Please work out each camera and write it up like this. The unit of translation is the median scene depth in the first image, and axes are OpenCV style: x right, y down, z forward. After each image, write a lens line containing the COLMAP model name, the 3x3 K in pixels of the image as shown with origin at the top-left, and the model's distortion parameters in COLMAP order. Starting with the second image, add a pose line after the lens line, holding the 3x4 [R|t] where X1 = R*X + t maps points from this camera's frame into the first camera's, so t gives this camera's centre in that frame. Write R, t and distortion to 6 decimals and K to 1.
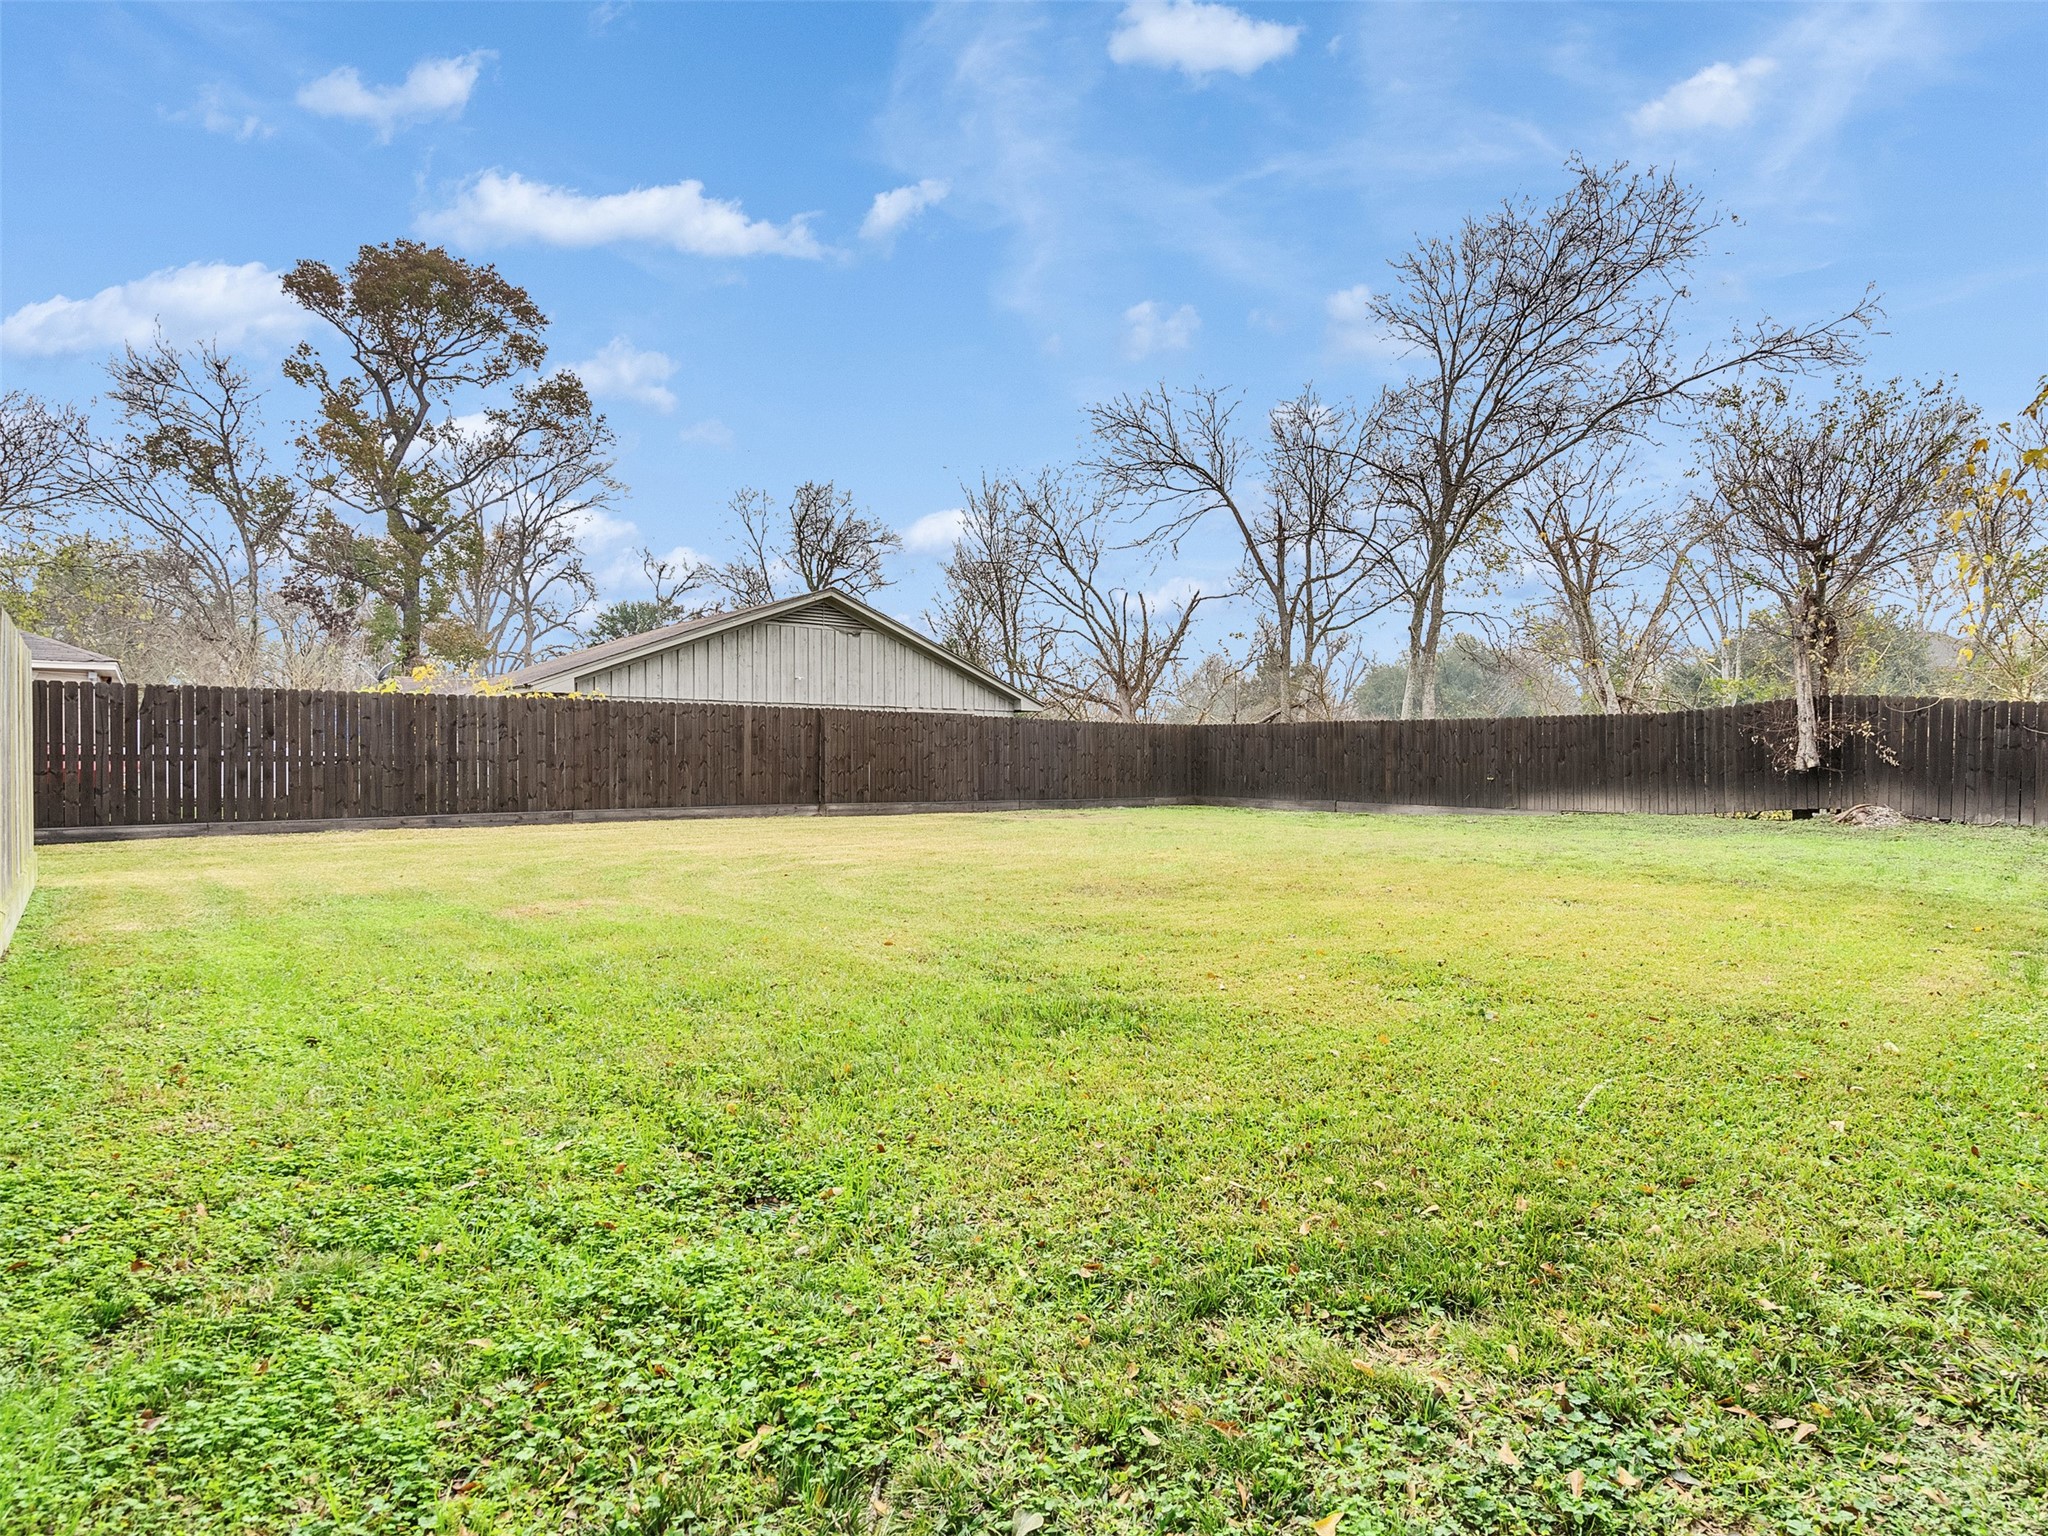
lens RADIAL K [[1048.3, 0, 1020.9], [0, 1048.3, 767.9], [0, 0, 1]] dist [-0.003963, 0.001124]
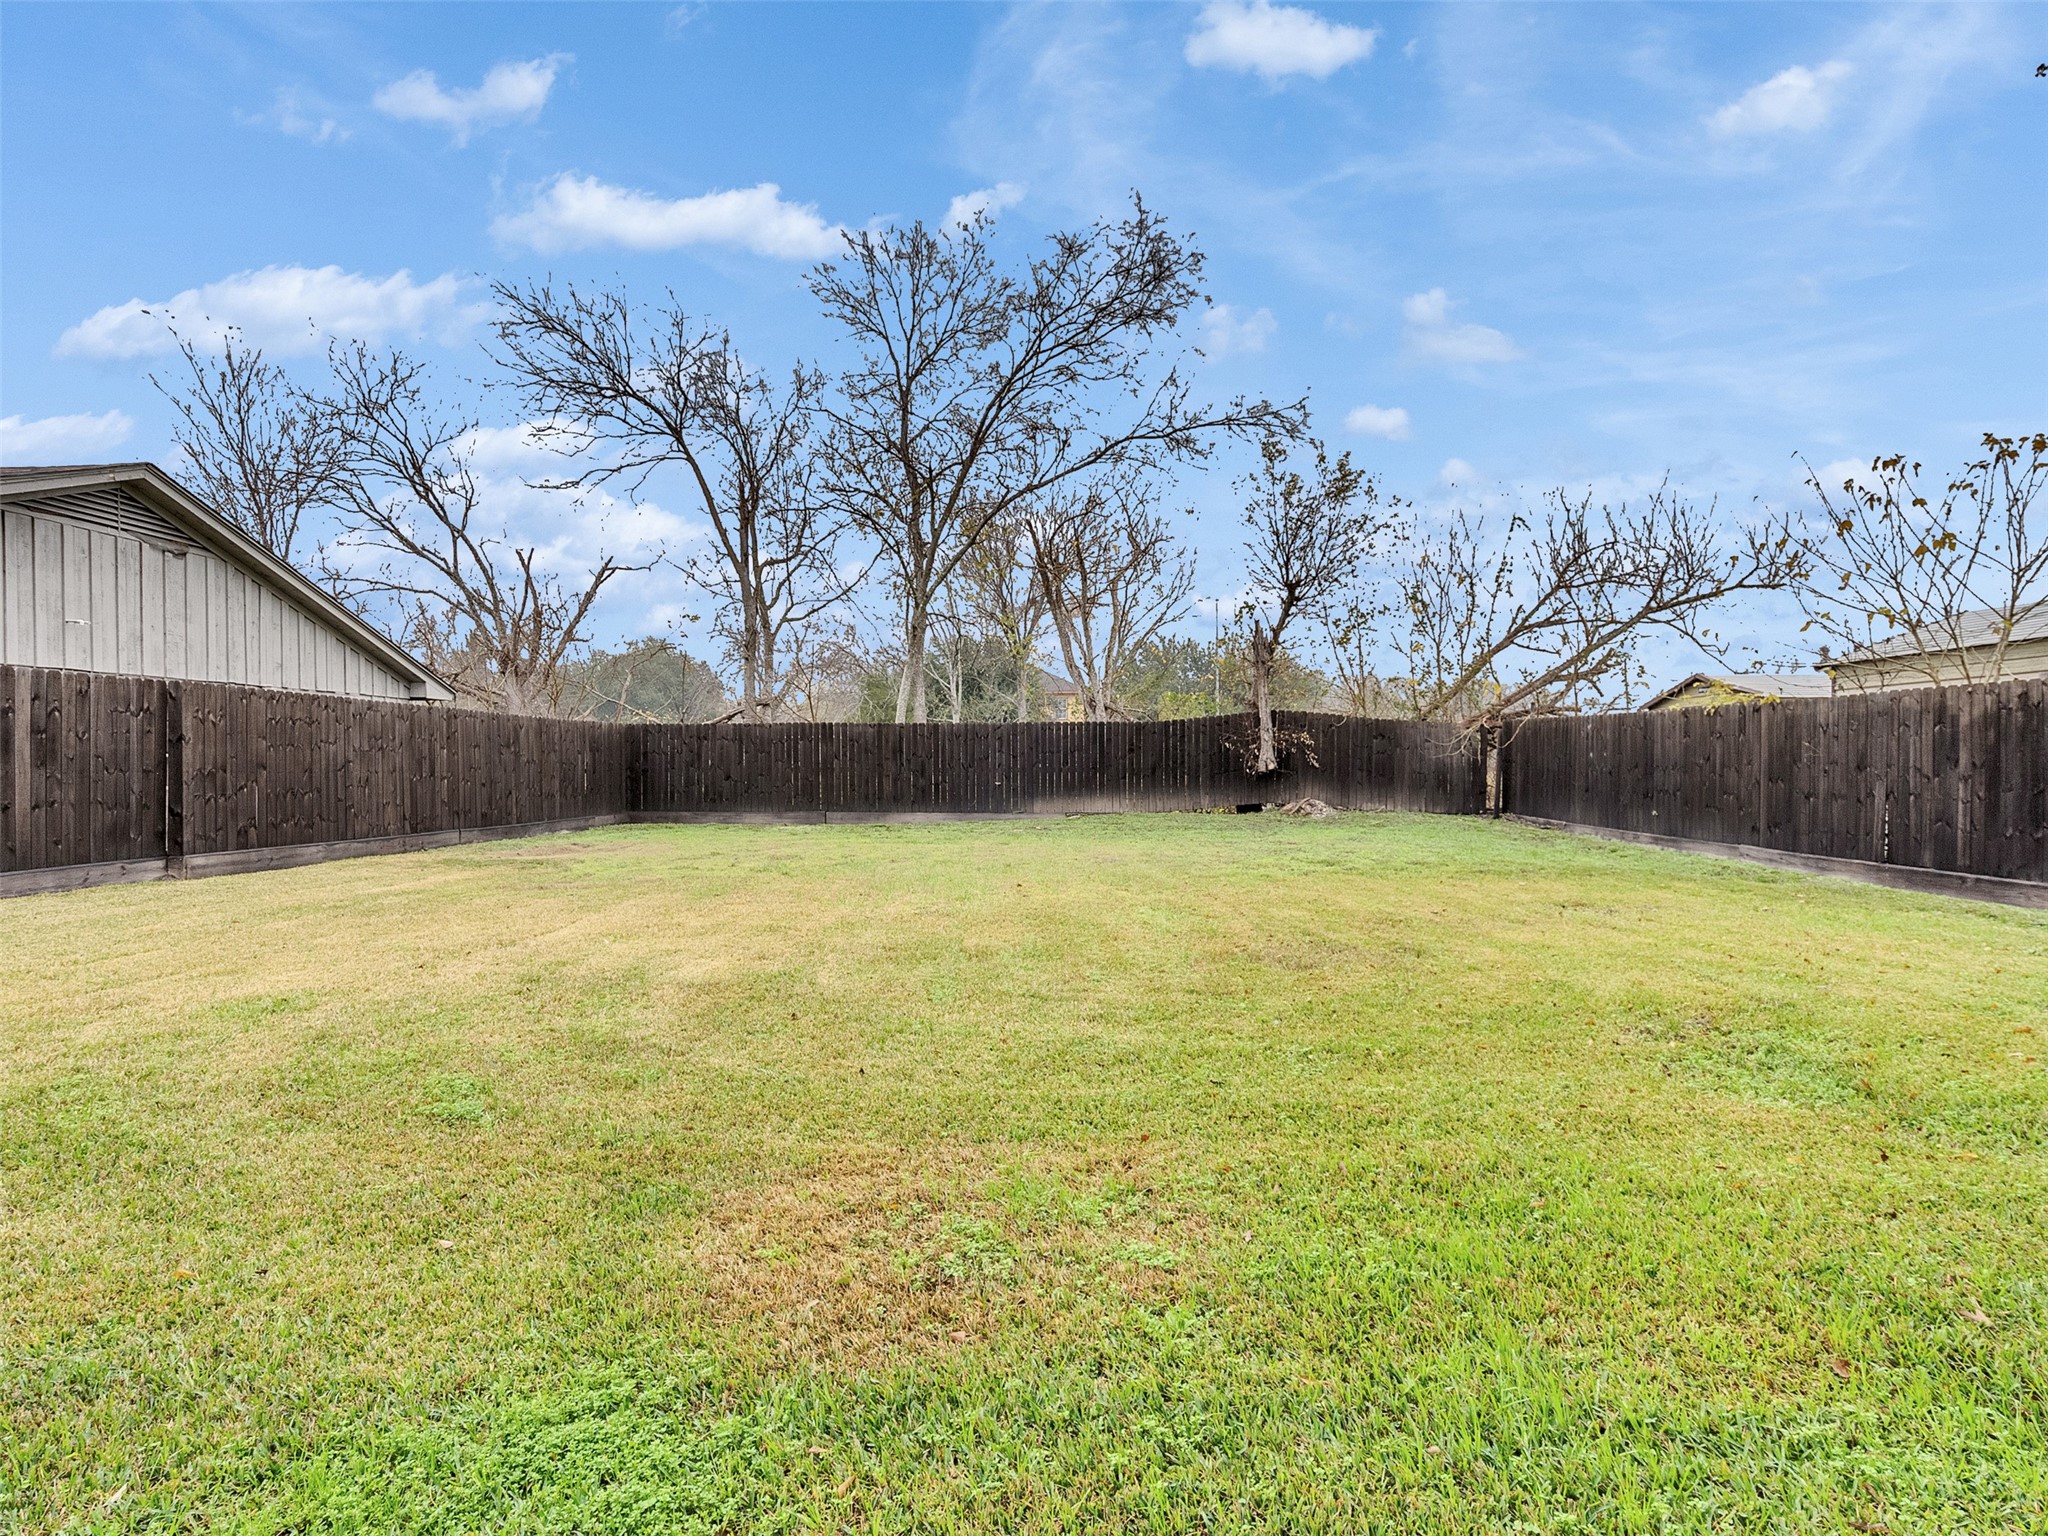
lens RADIAL K [[1048.3, 0, 1027.4], [0, 1048.3, 758.1], [0, 0, 1]] dist [-0.003963, 0.001124]
pose [[0.697131, -0.004087, 0.716933, -0.263634], [0.011897, 0.999912, -0.005869, -0.008120], [-0.716845, 0.012621, 0.697118, 0.294853]]
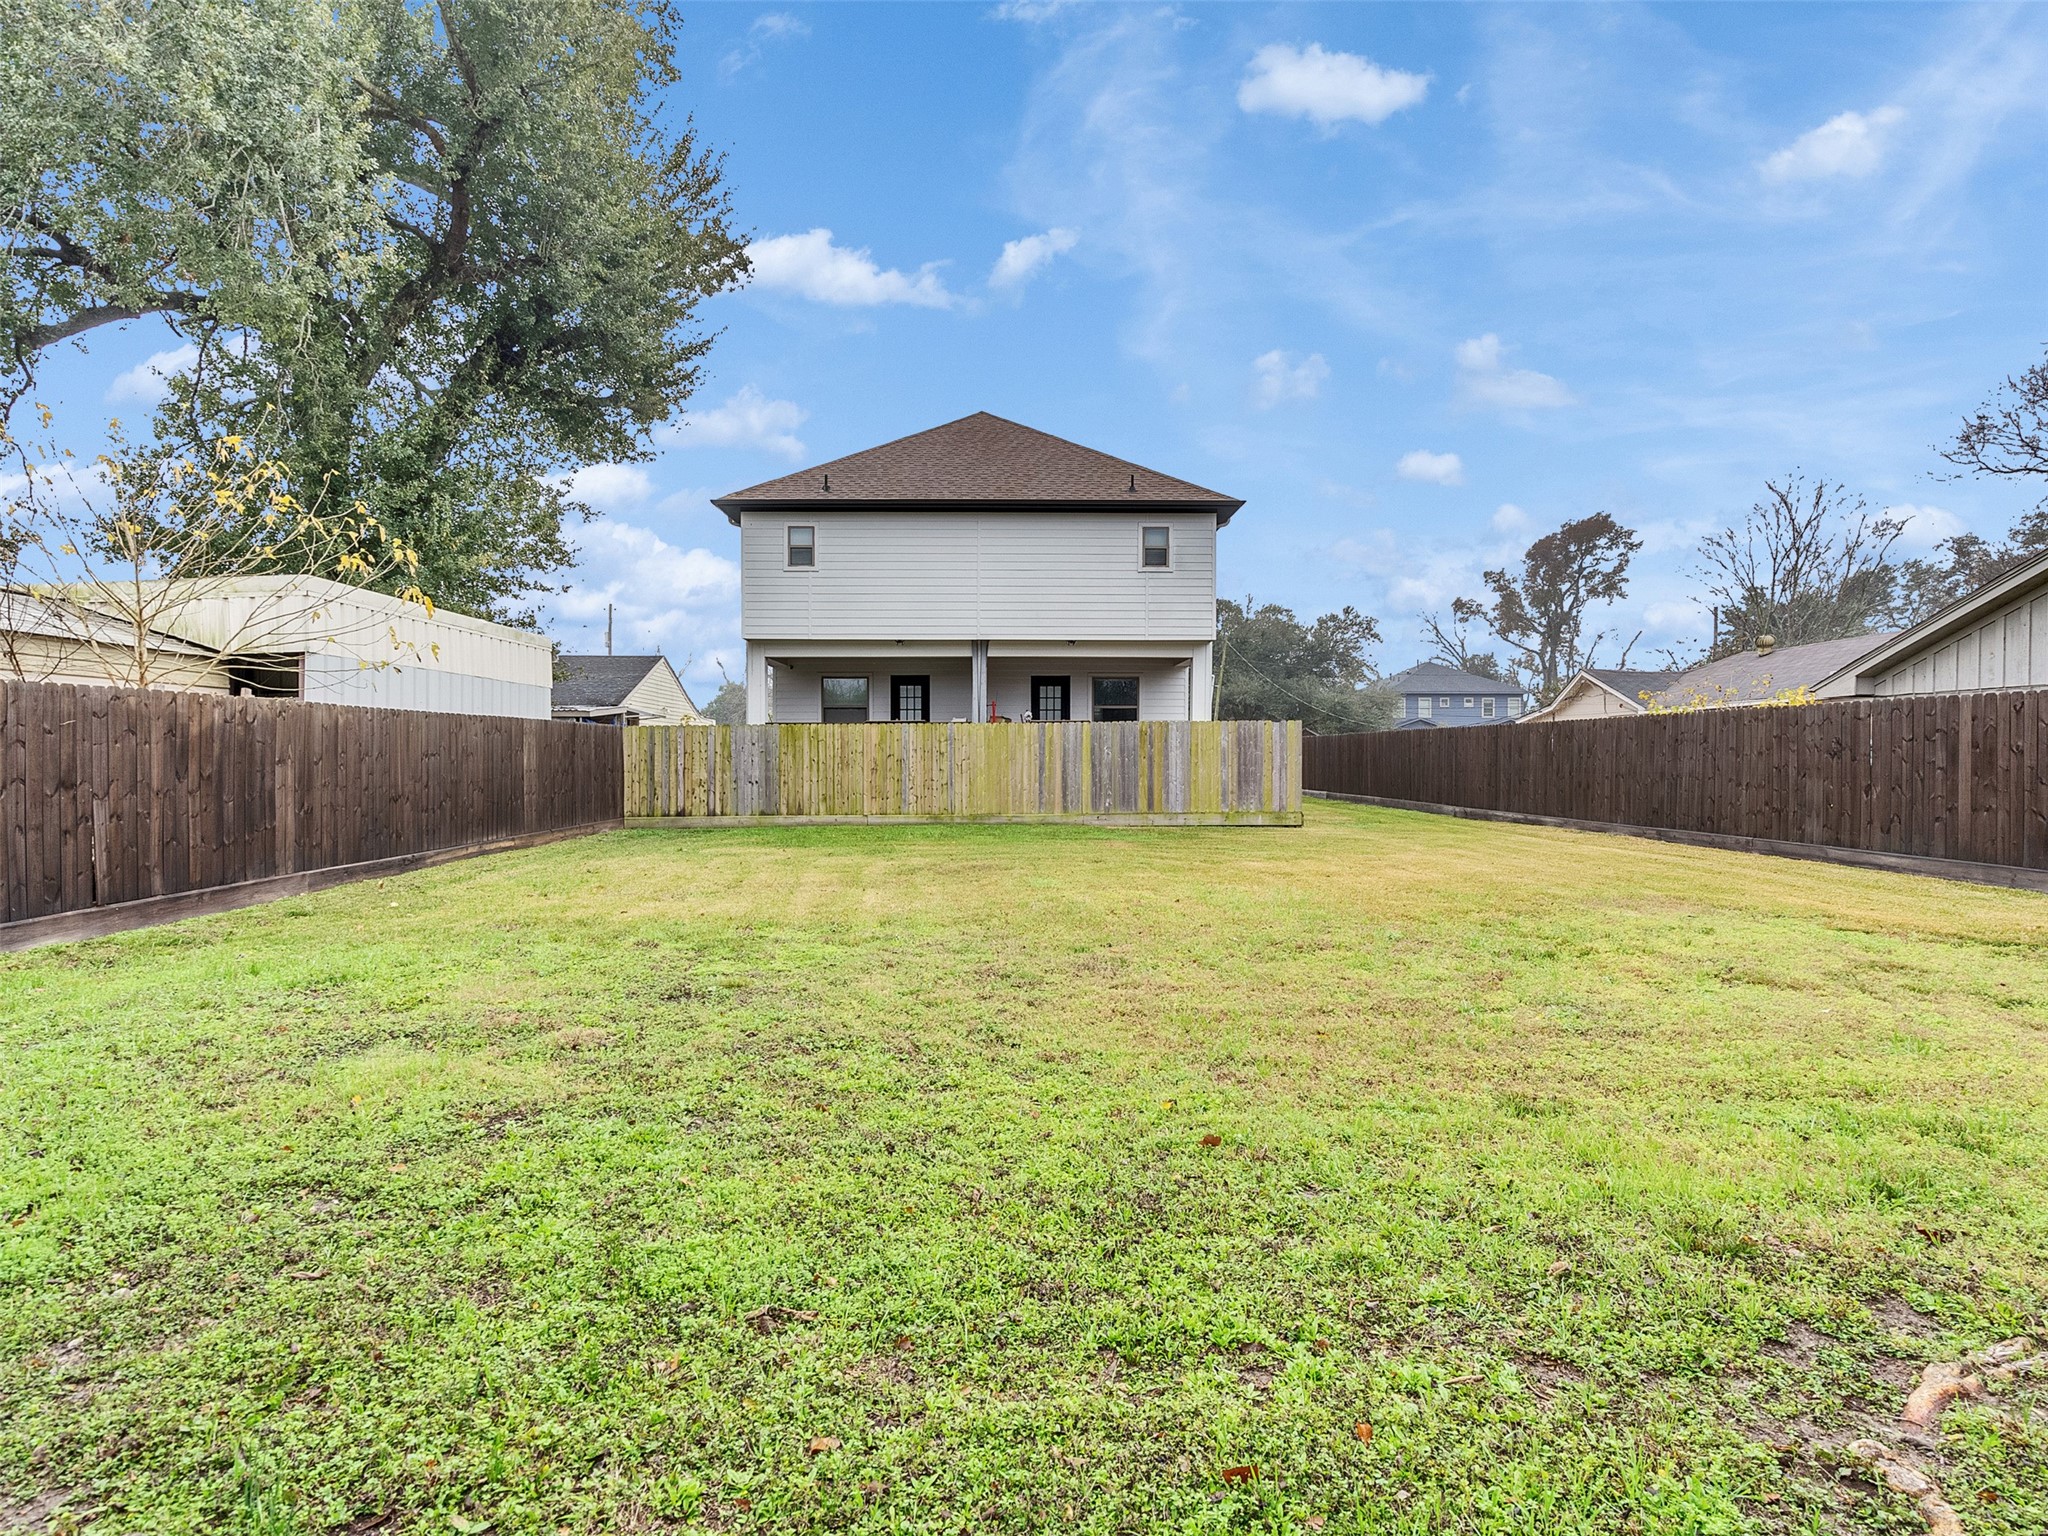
lens RADIAL K [[1048.3, 0, 1022.9], [0, 1048.3, 764.1], [0, 0, 1]] dist [-0.003963, 0.001124]
pose [[-0.638664, 0.000001, -0.769486, 0.506239], [-0.012759, 0.999863, 0.010591, -0.017715], [0.769380, 0.016582, -0.638576, 0.898520]]
